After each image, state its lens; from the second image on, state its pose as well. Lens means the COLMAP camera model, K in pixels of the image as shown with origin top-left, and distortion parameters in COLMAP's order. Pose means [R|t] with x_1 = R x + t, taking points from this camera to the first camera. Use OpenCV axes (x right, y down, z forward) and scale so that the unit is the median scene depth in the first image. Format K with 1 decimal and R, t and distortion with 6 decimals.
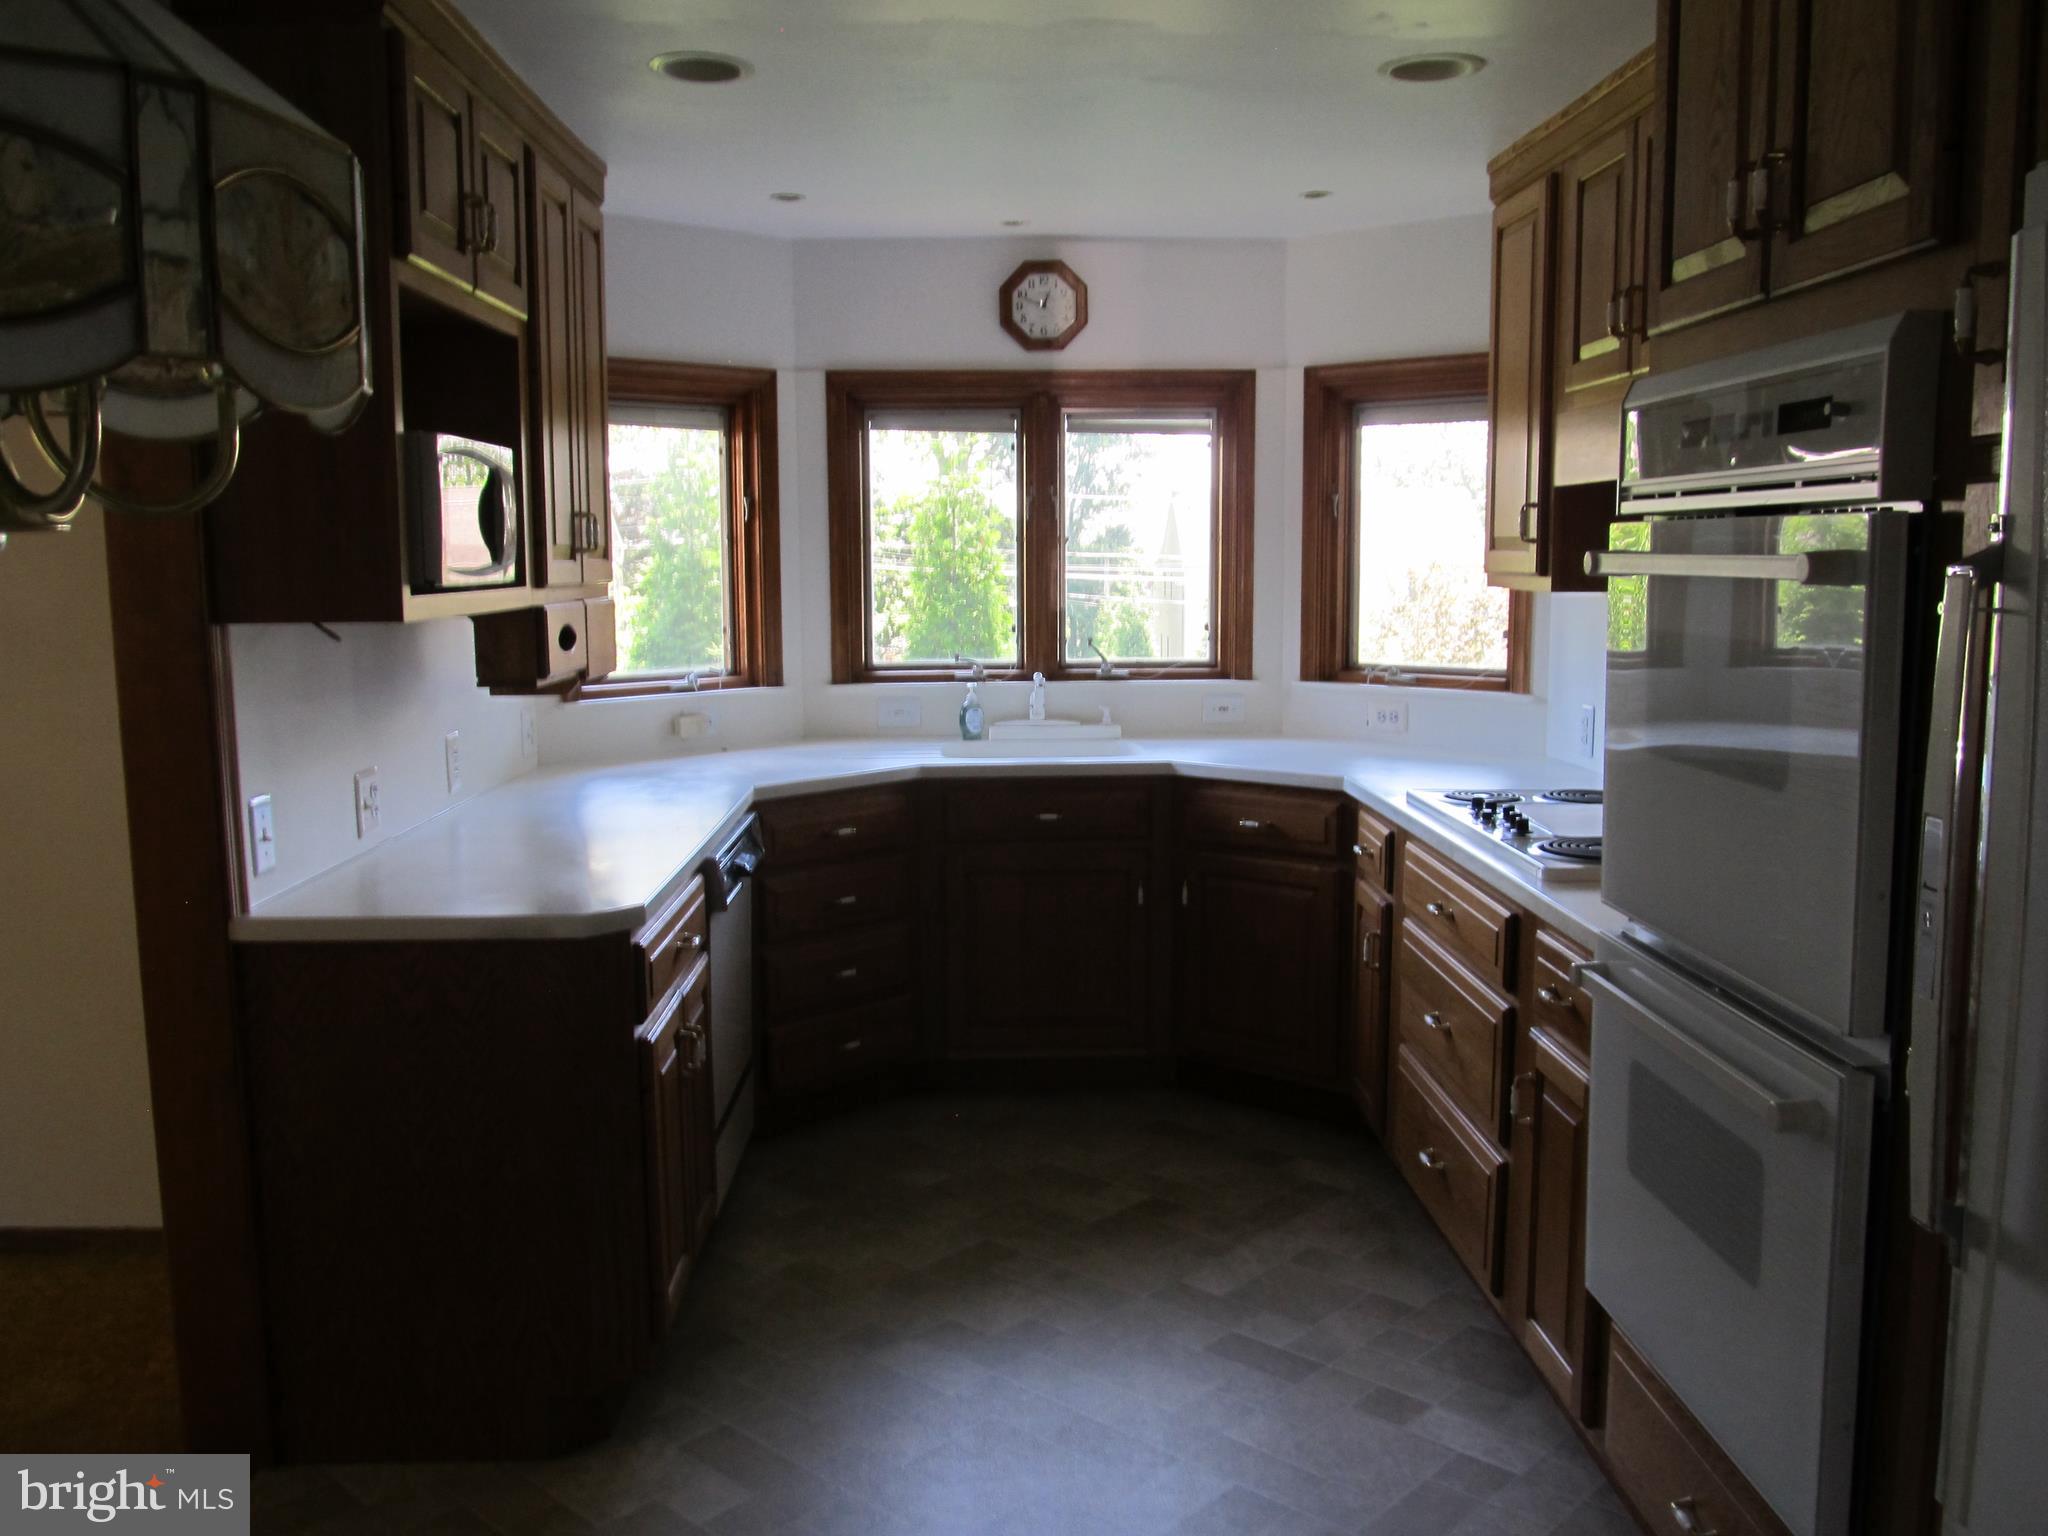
lens RADIAL K [[1734.0, 0, 1024.5], [0, 1734.0, 747.1], [0, 0, 1]] dist [0.014988, 0.015576]
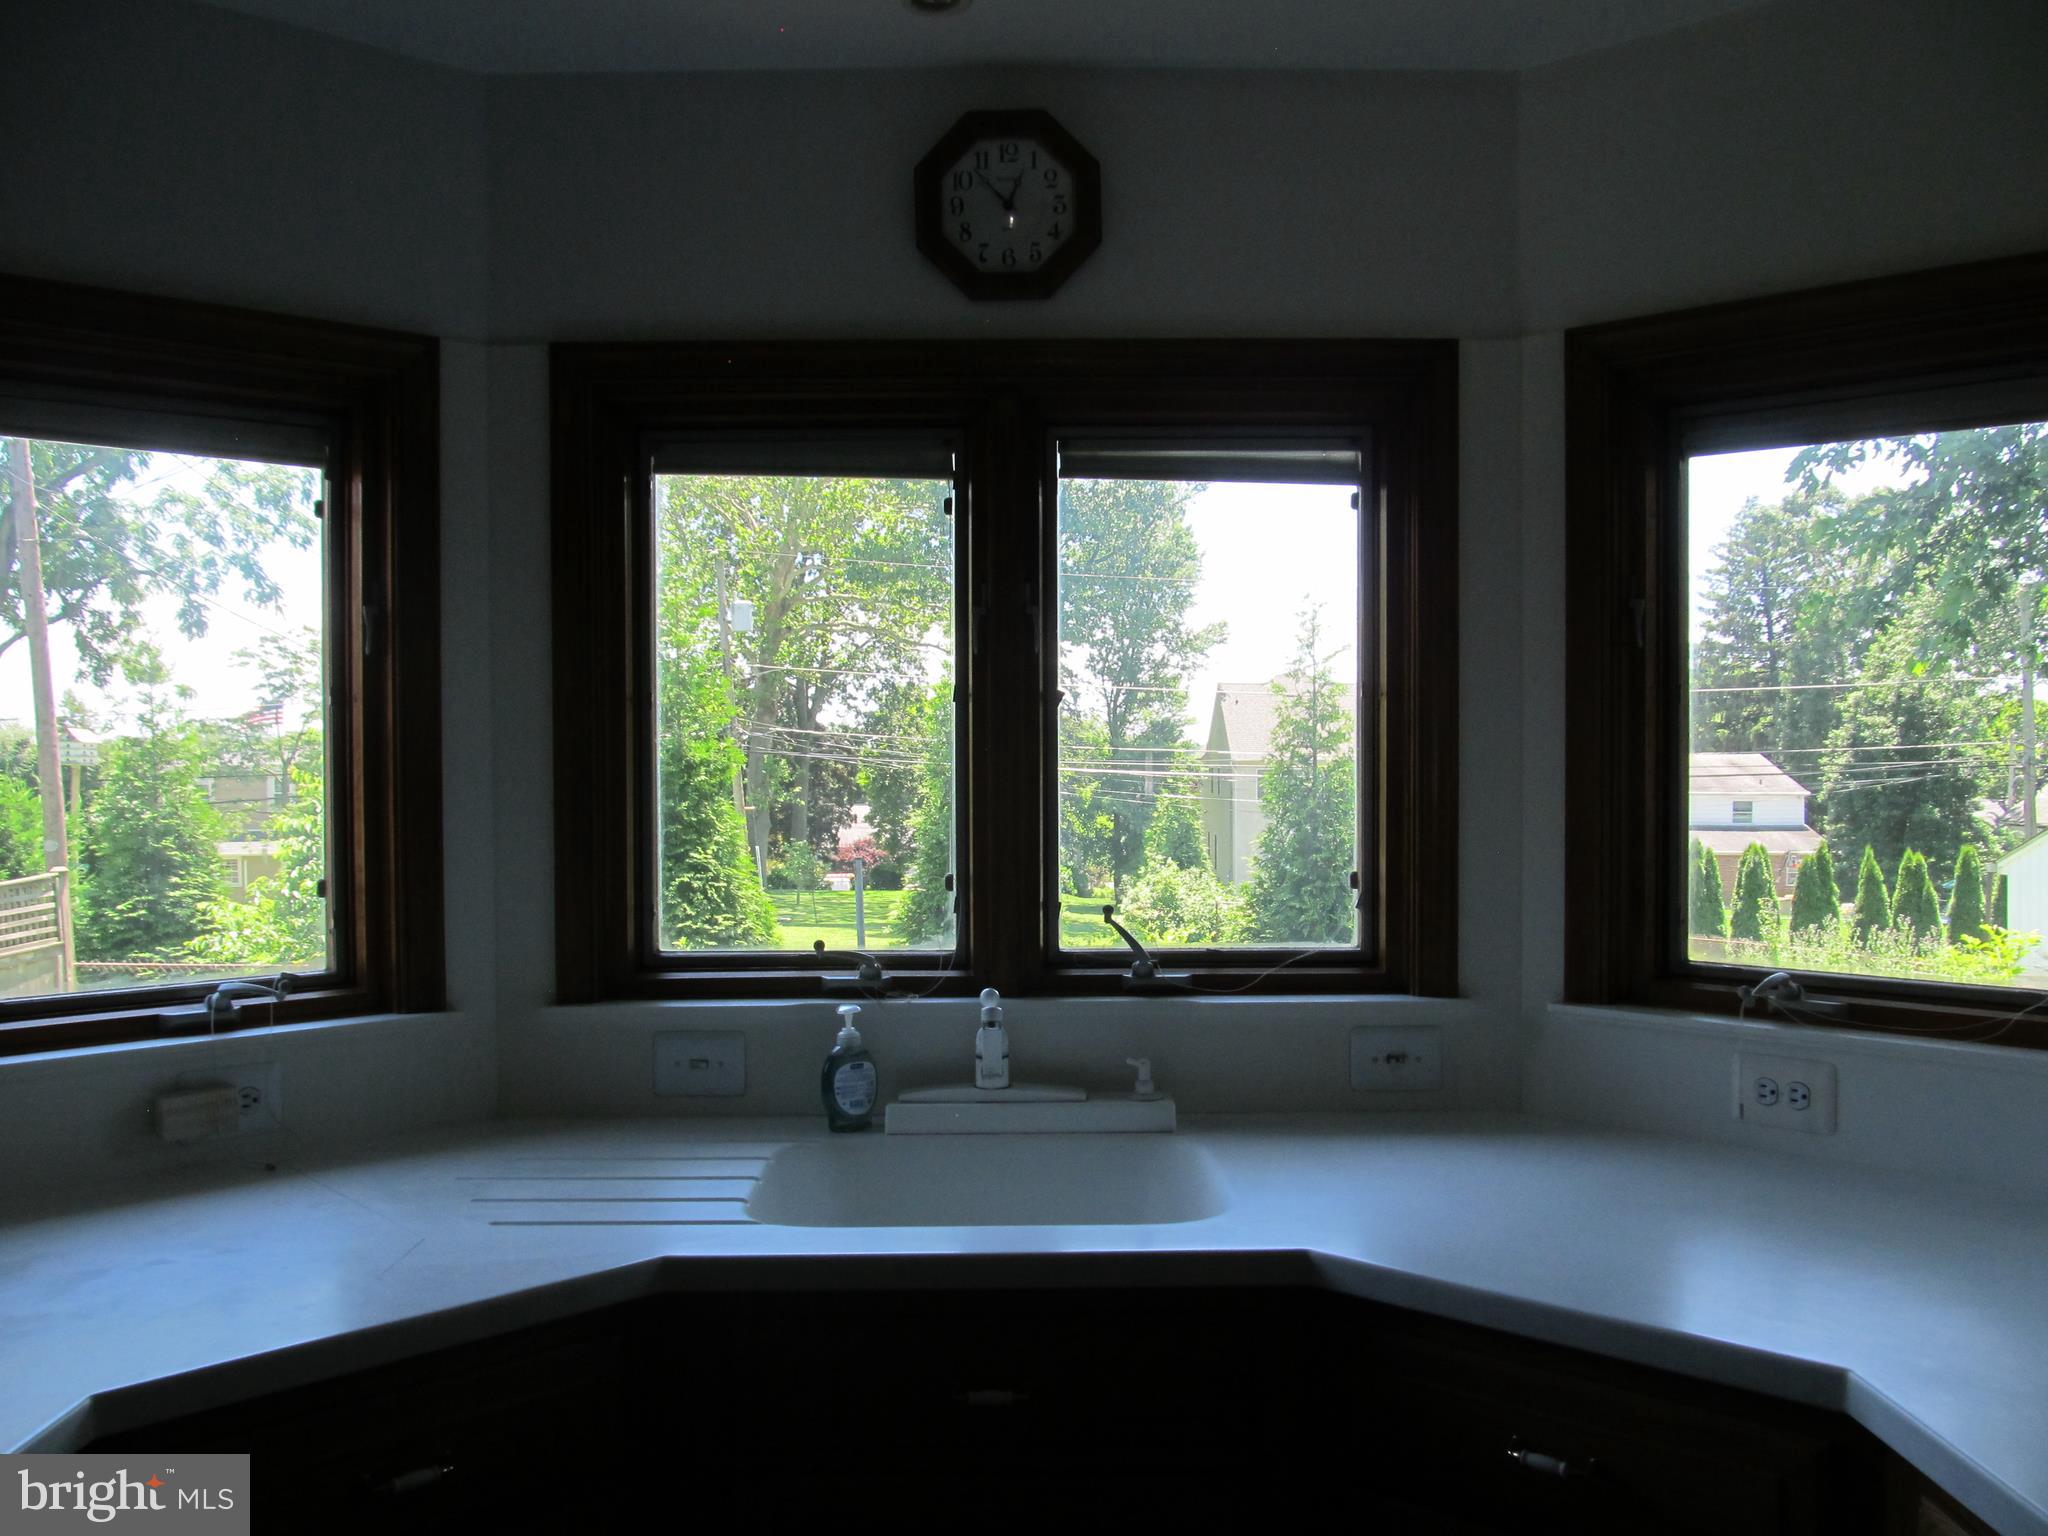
lens RADIAL K [[1734.0, 0, 1036.5], [0, 1734.0, 770.7], [0, 0, 1]] dist [0.014988, 0.015576]
pose [[0.999794, 0.002257, -0.020157, 0.028246], [-0.004230, 0.995140, -0.098378, -0.053722], [0.019837, 0.098443, 0.994945, 0.537918]]
